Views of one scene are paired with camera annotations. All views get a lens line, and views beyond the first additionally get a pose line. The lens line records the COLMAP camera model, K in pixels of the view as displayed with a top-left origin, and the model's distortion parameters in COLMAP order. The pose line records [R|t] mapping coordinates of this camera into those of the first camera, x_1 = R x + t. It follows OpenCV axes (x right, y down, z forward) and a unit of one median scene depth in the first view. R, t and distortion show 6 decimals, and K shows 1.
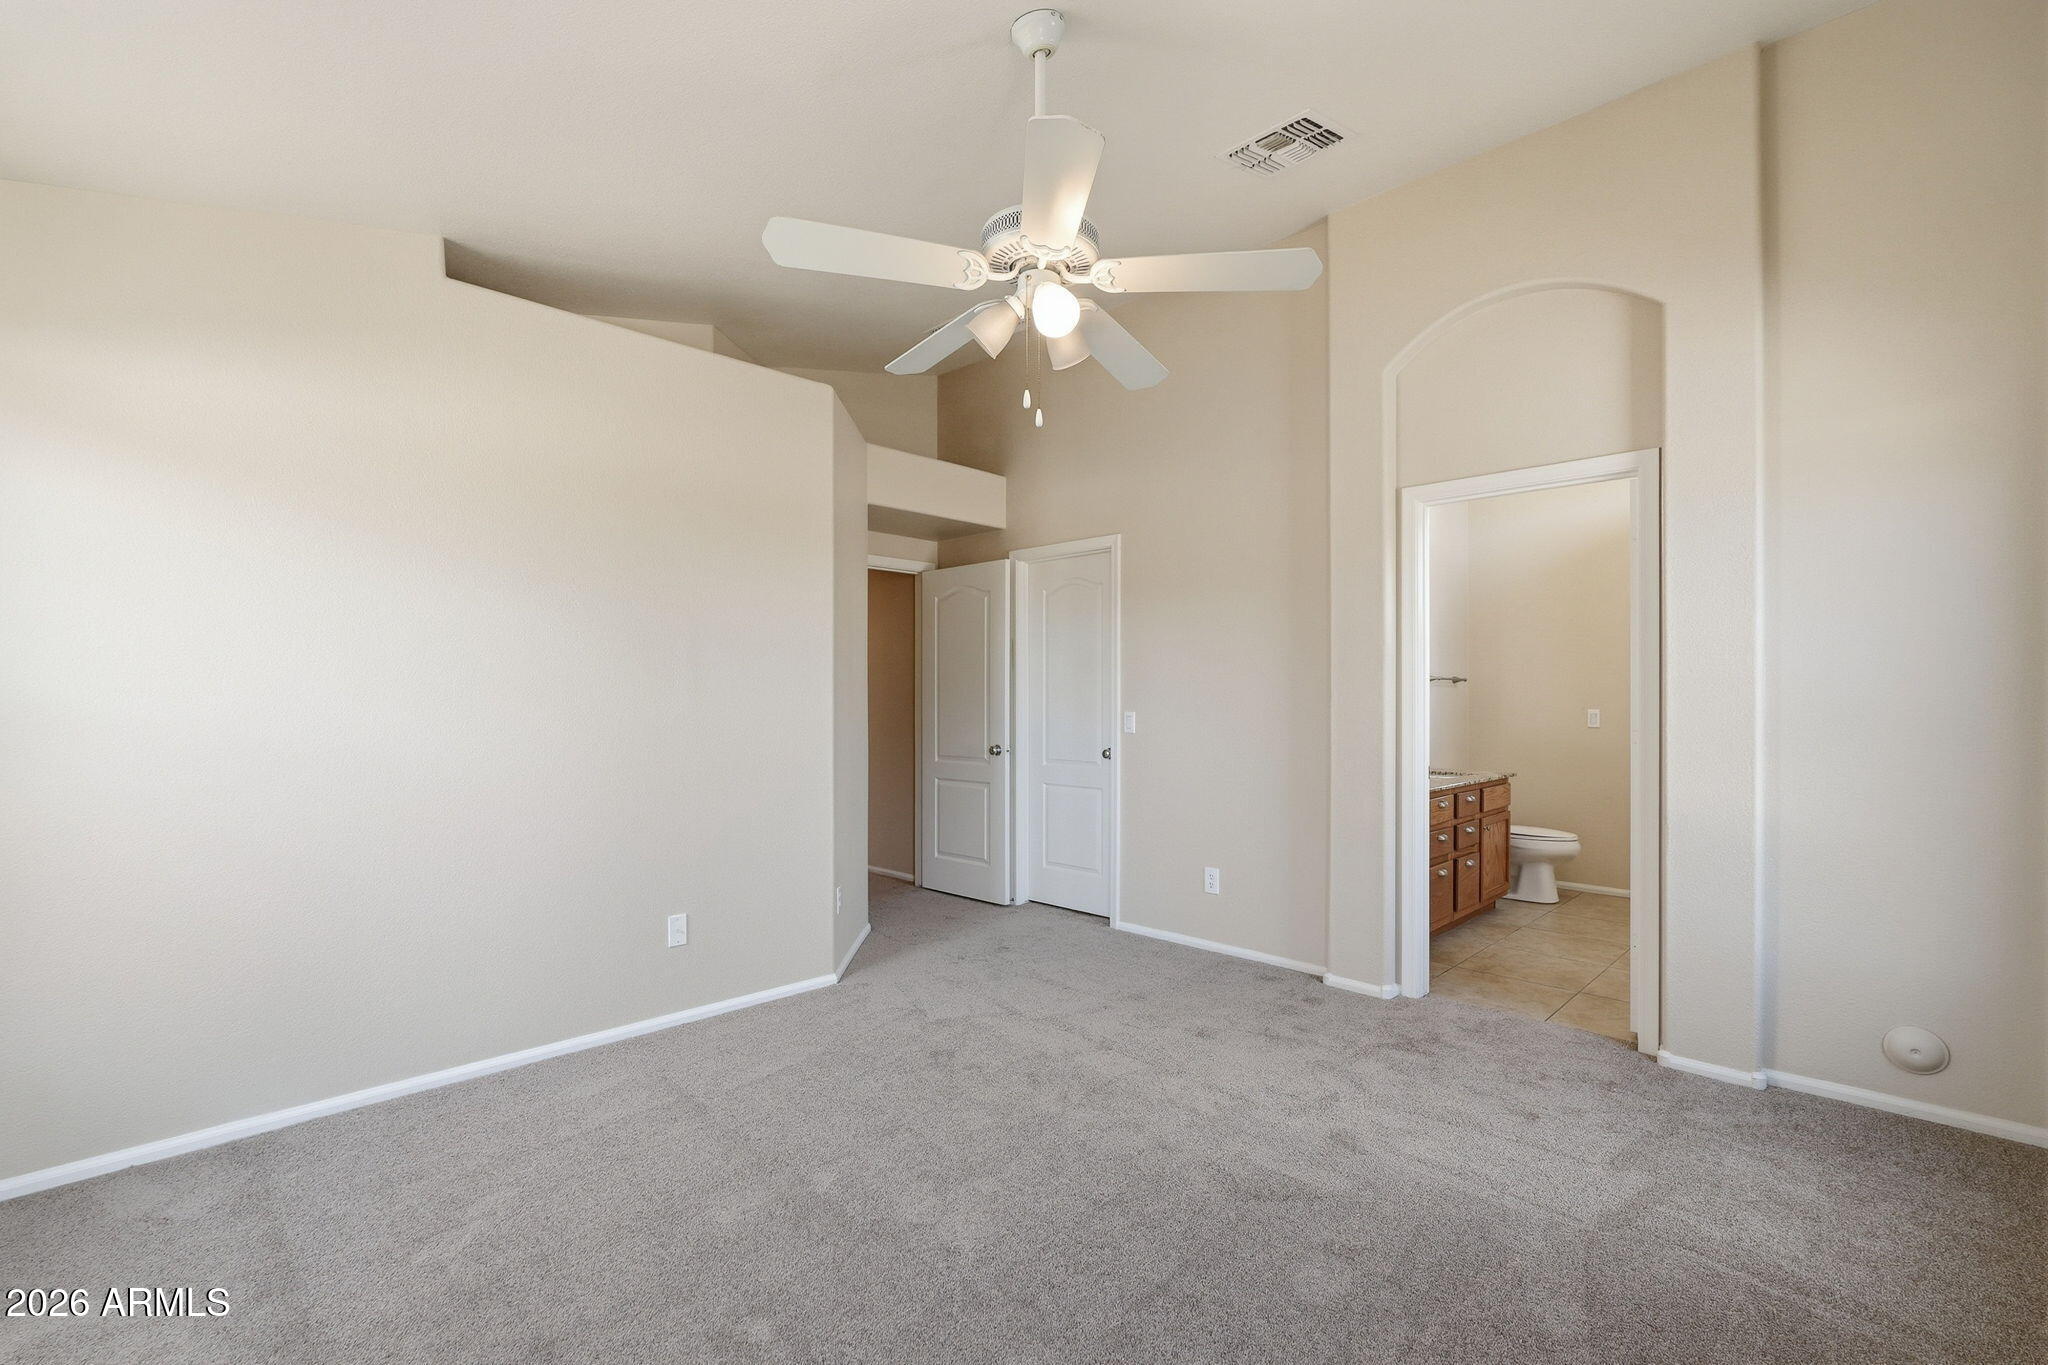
lens RADIAL K [[923.9, 0, 1024.0], [0, 923.9, 682.5], [0, 0, 1]] dist [-0.000108, 0.001171]
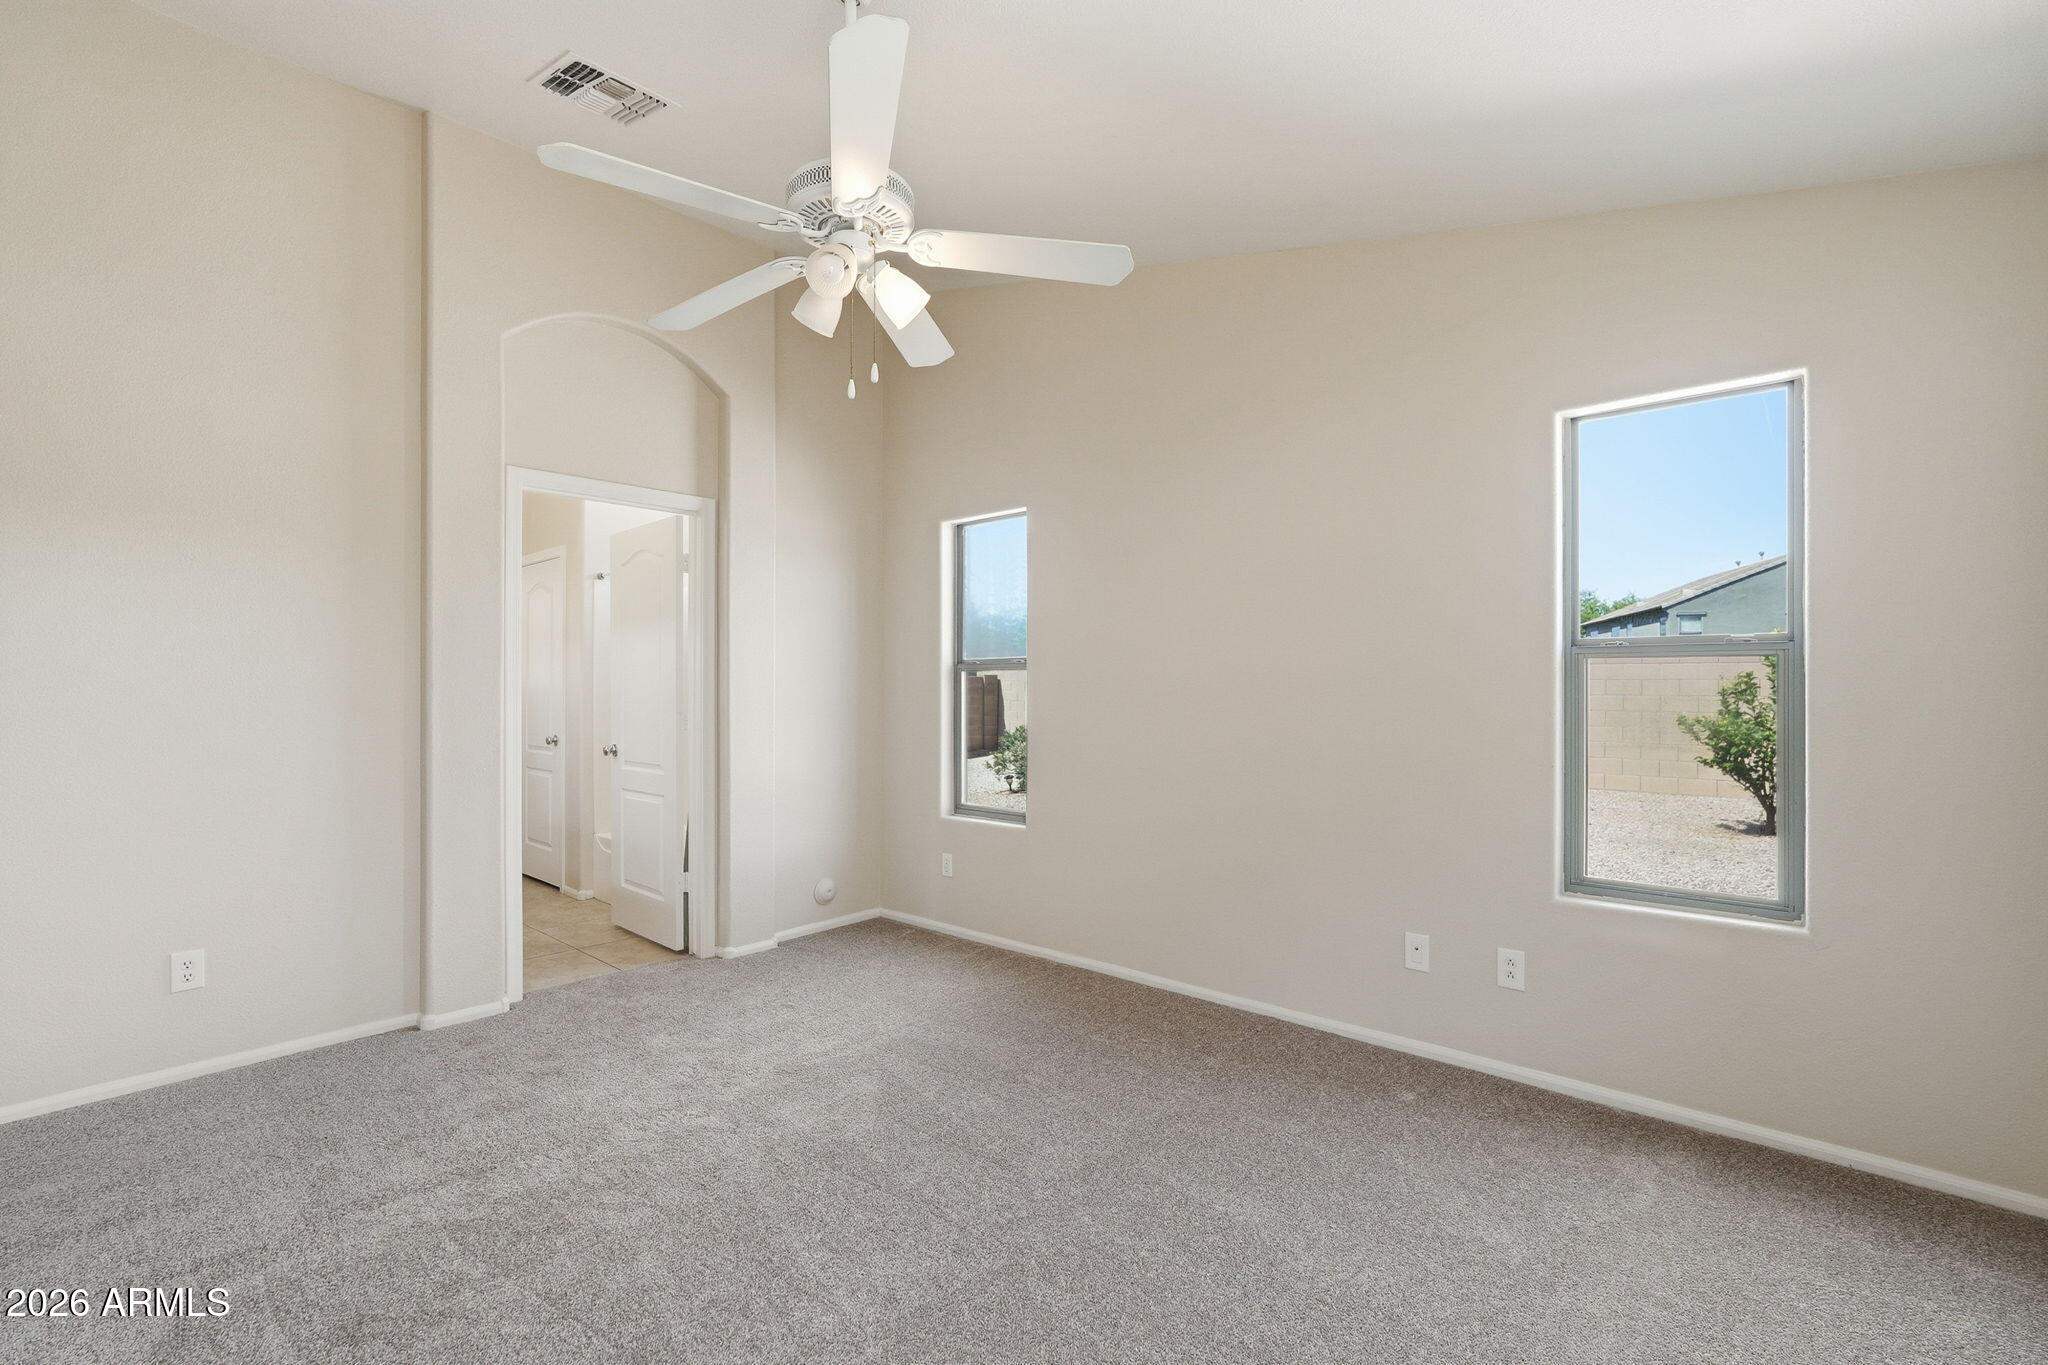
lens RADIAL K [[923.9, 0, 1024.0], [0, 923.9, 682.5], [0, 0, 1]] dist [-0.000108, 0.001171]
pose [[-0.049784, 0.001427, 0.998759, -0.645974], [-0.015013, 0.999885, -0.002177, 0.005214], [-0.998647, -0.015103, -0.049756, 0.603918]]
